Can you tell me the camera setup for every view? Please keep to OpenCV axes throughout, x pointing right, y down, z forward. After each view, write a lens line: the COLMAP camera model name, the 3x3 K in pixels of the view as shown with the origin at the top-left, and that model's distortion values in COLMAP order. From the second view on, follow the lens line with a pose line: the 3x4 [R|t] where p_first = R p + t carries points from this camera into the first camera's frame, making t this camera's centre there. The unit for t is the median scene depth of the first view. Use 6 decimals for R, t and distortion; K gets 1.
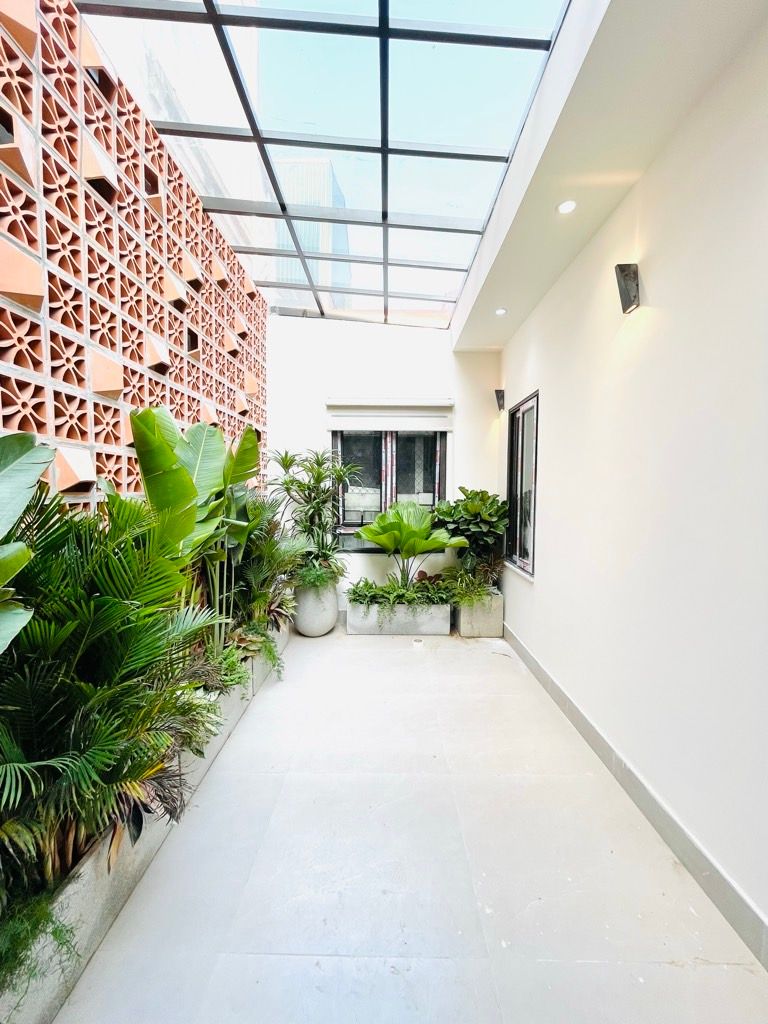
lens RADIAL K [[411.5, 0, 381.4], [0, 411.5, 508.9], [0, 0, 1]] dist [0.002356, -0.000412]
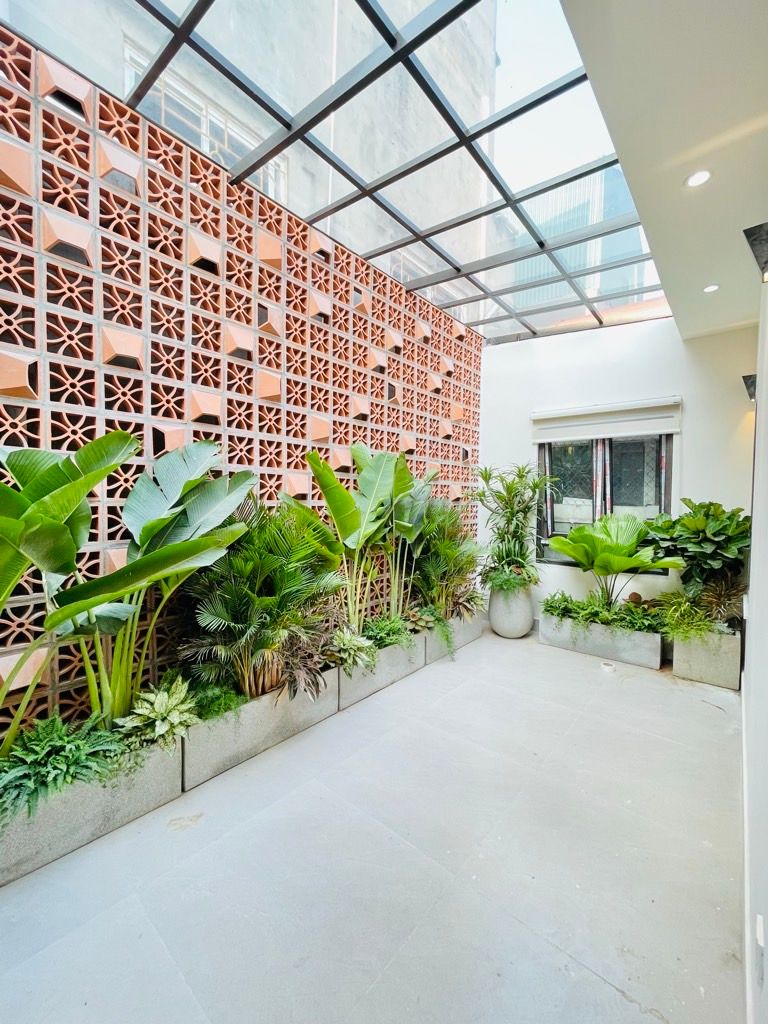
lens RADIAL K [[411.5, 0, 383.5], [0, 411.5, 509.8], [0, 0, 1]] dist [0.002356, -0.000412]
pose [[0.768737, 0.019740, -0.639261, 0.268841], [-0.037139, 0.999215, -0.013806, 0.004564], [0.638486, 0.034355, 0.768866, -0.040858]]
